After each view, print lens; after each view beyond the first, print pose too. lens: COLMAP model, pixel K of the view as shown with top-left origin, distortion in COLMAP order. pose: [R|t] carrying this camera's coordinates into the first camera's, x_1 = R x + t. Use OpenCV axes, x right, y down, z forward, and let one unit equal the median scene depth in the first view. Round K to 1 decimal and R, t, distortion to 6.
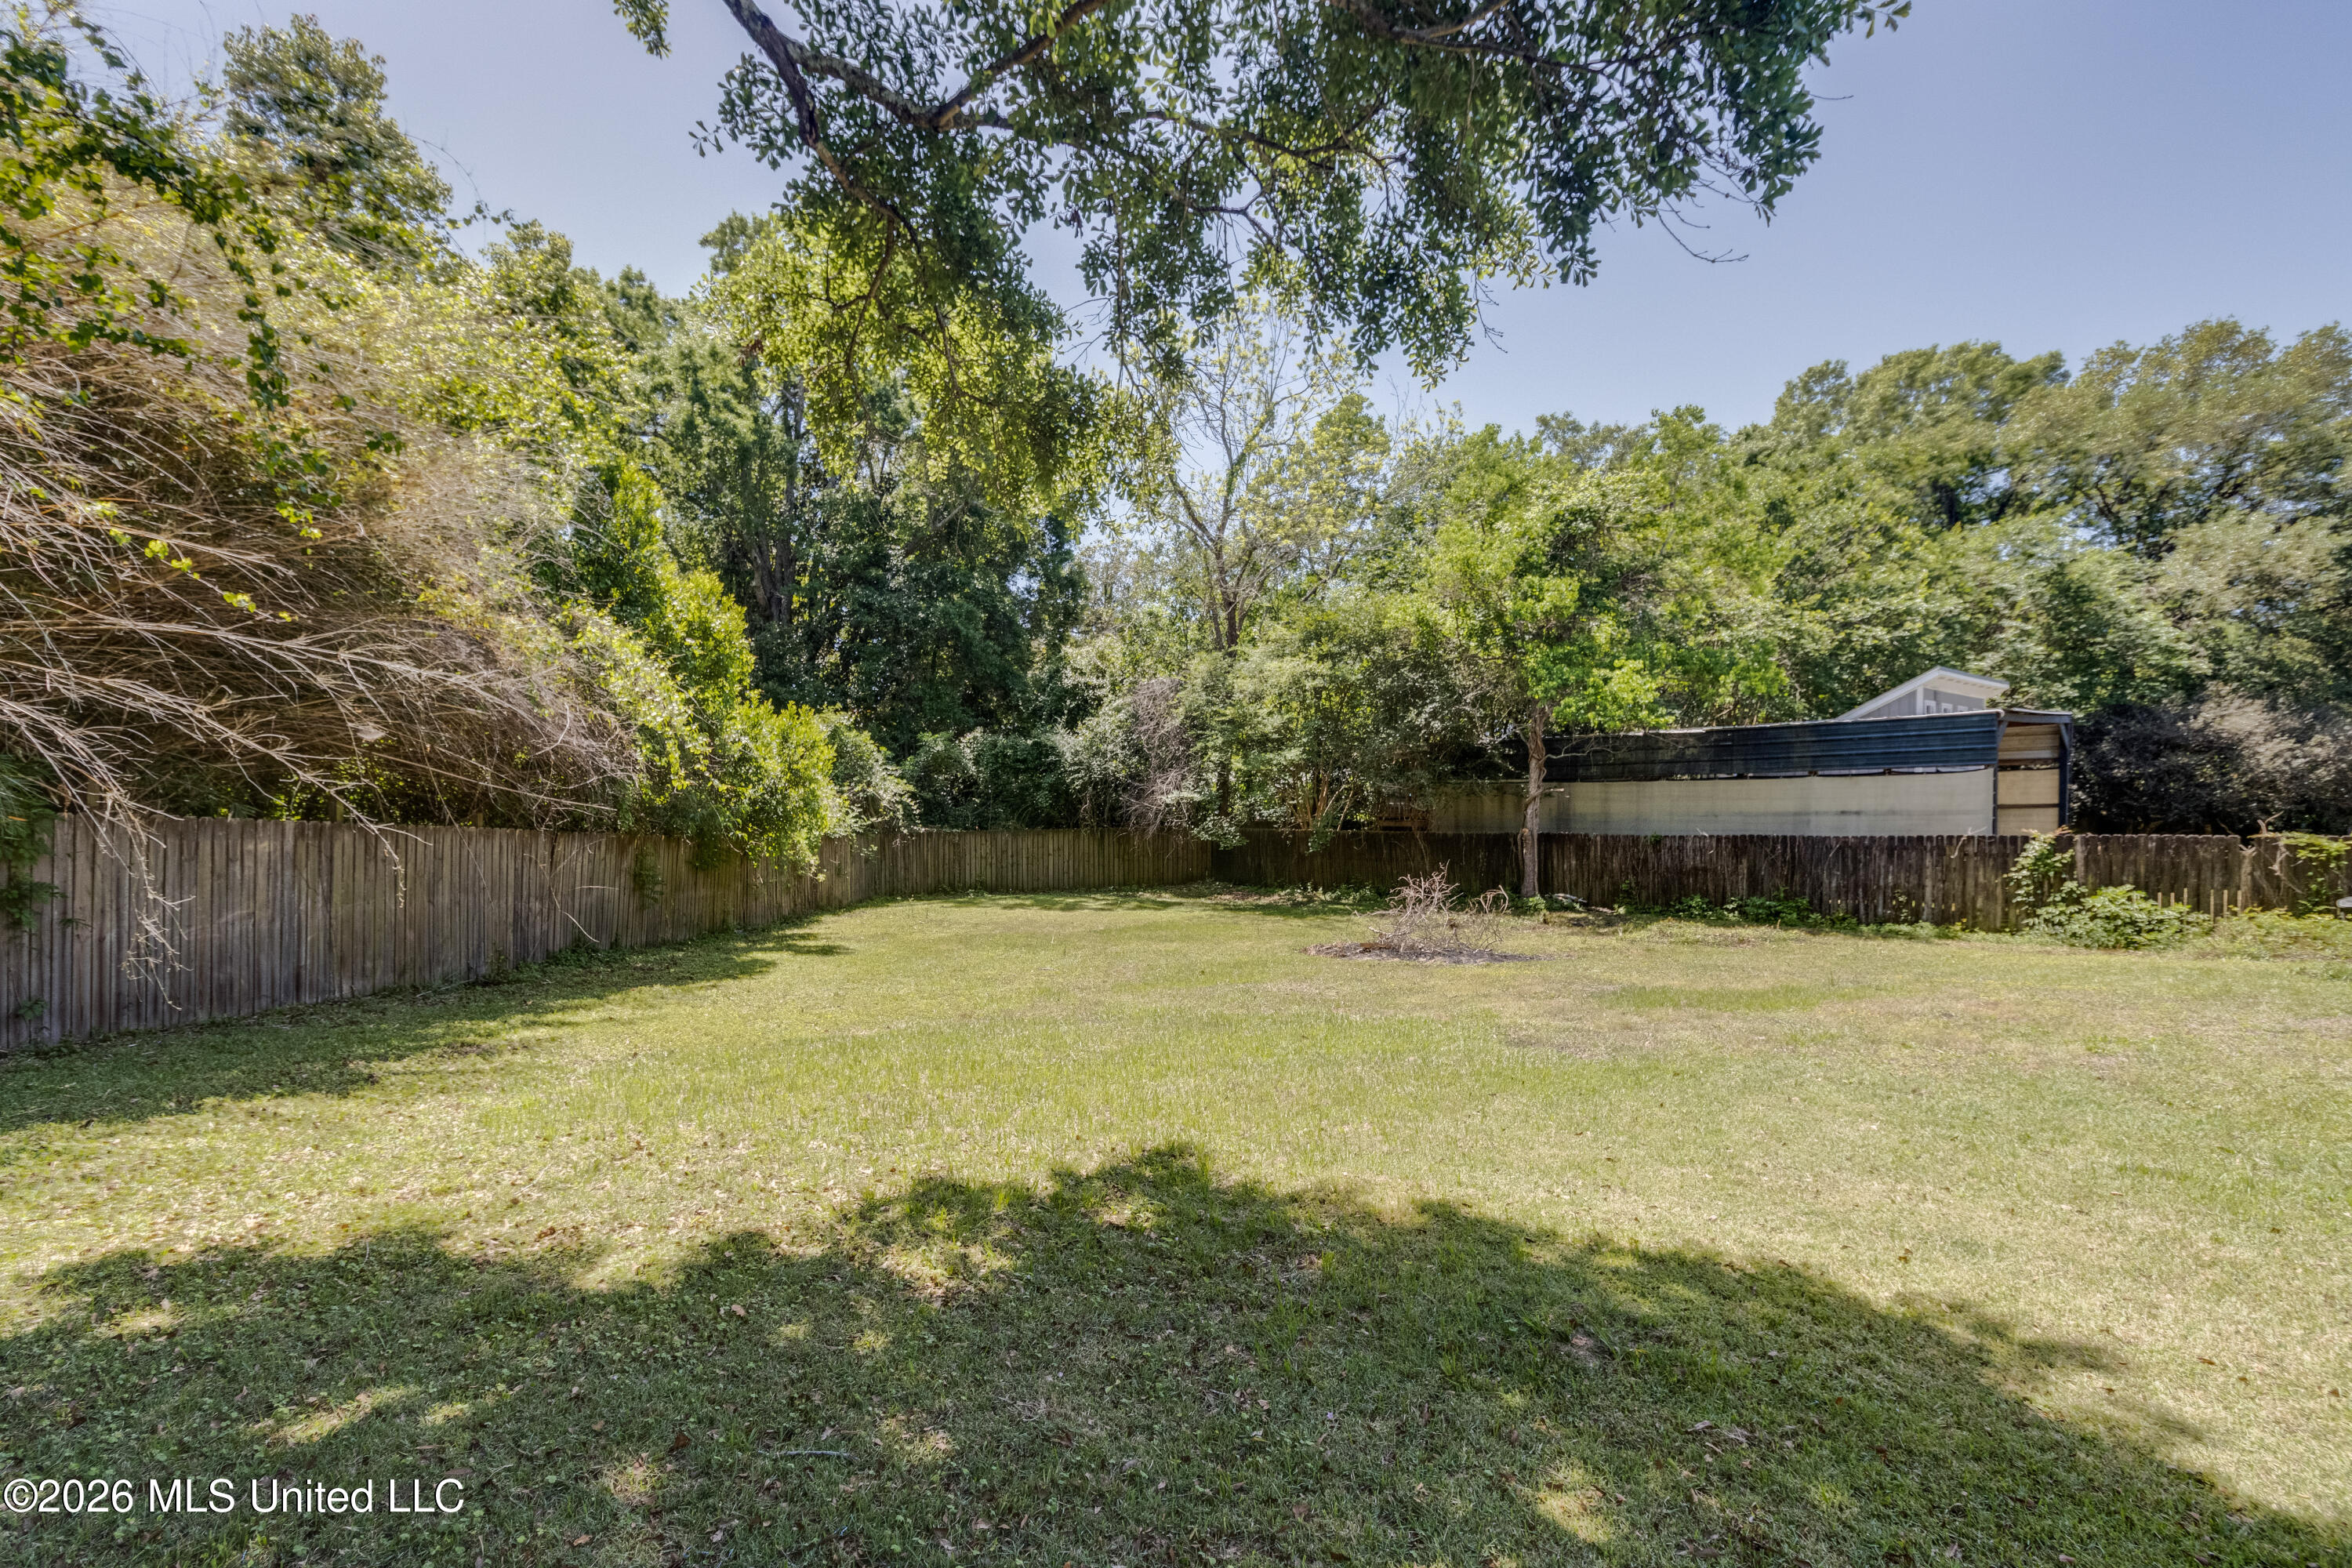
lens RADIAL K [[1183.9, 0, 1177.4], [0, 1183.9, 844.9], [0, 0, 1]] dist [0.004331, 0.000838]
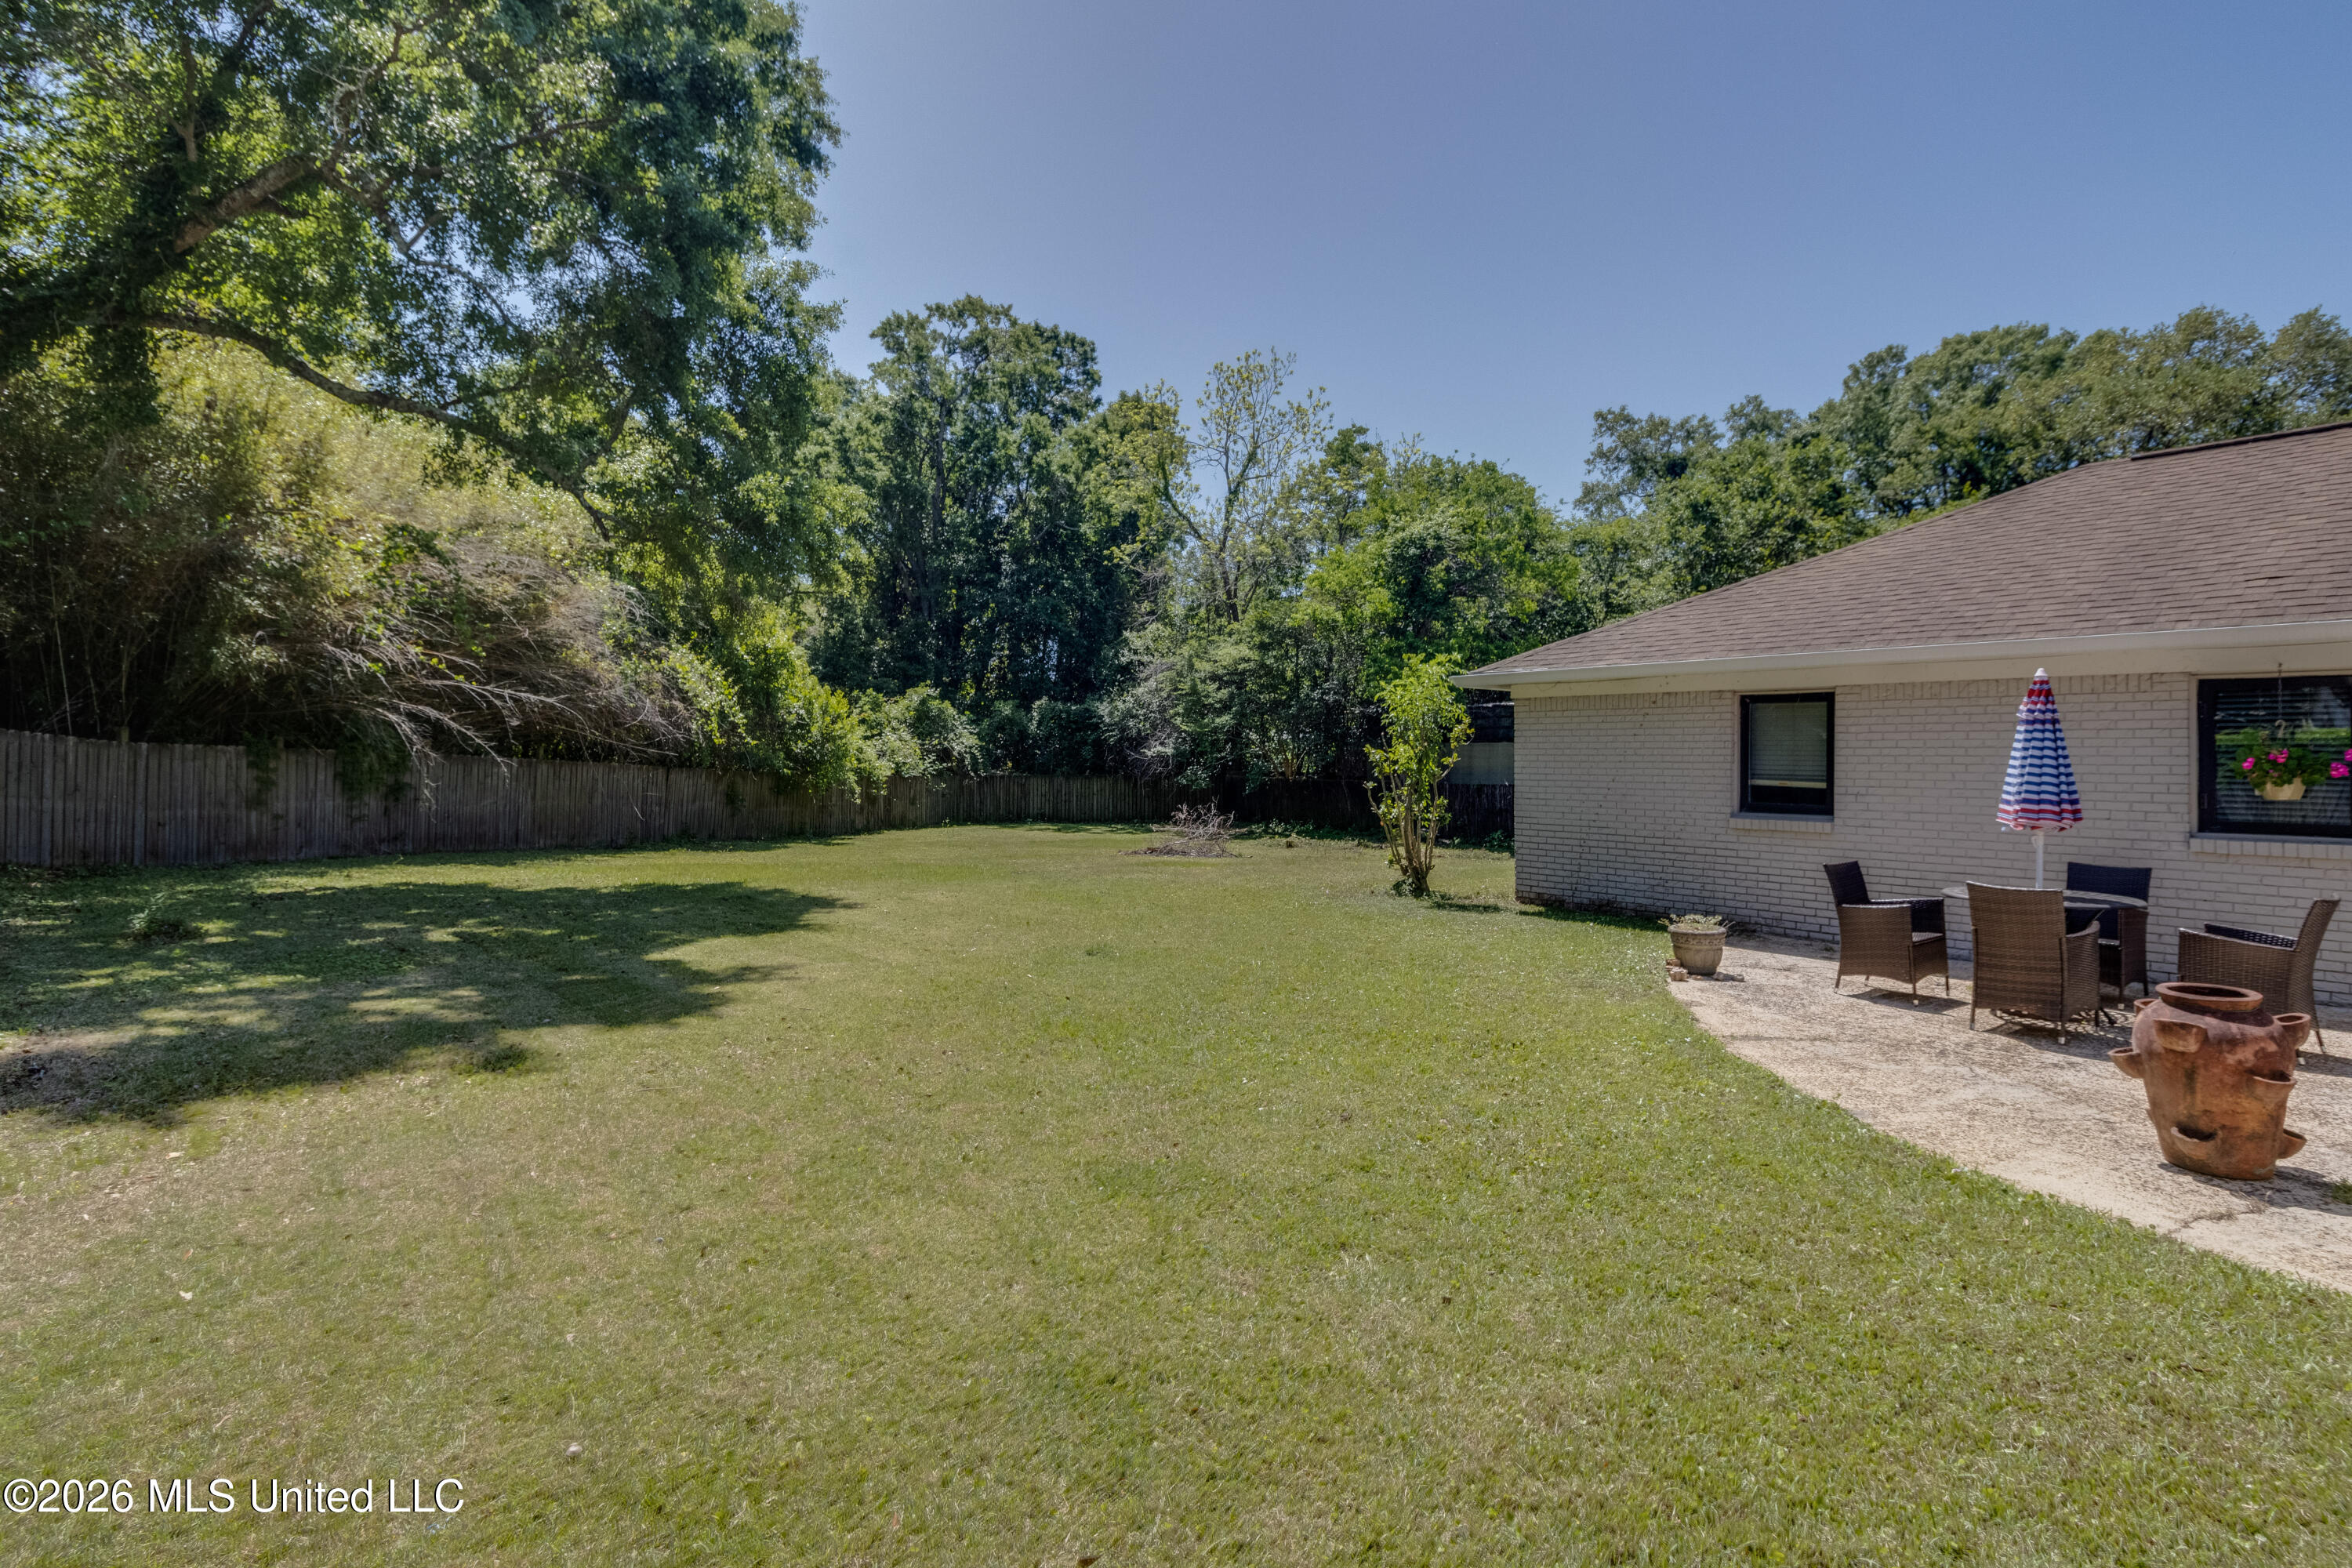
lens RADIAL K [[1156.5, 0, 1176.0], [0, 1156.5, 784.0], [0, 0, 1]] dist [-0.001415, -0.000279]
pose [[0.976622, 0.016669, -0.214317, 0.264722], [-0.018756, 0.999794, -0.007707, 0.005828], [0.214145, 0.011546, 0.976734, -0.236141]]
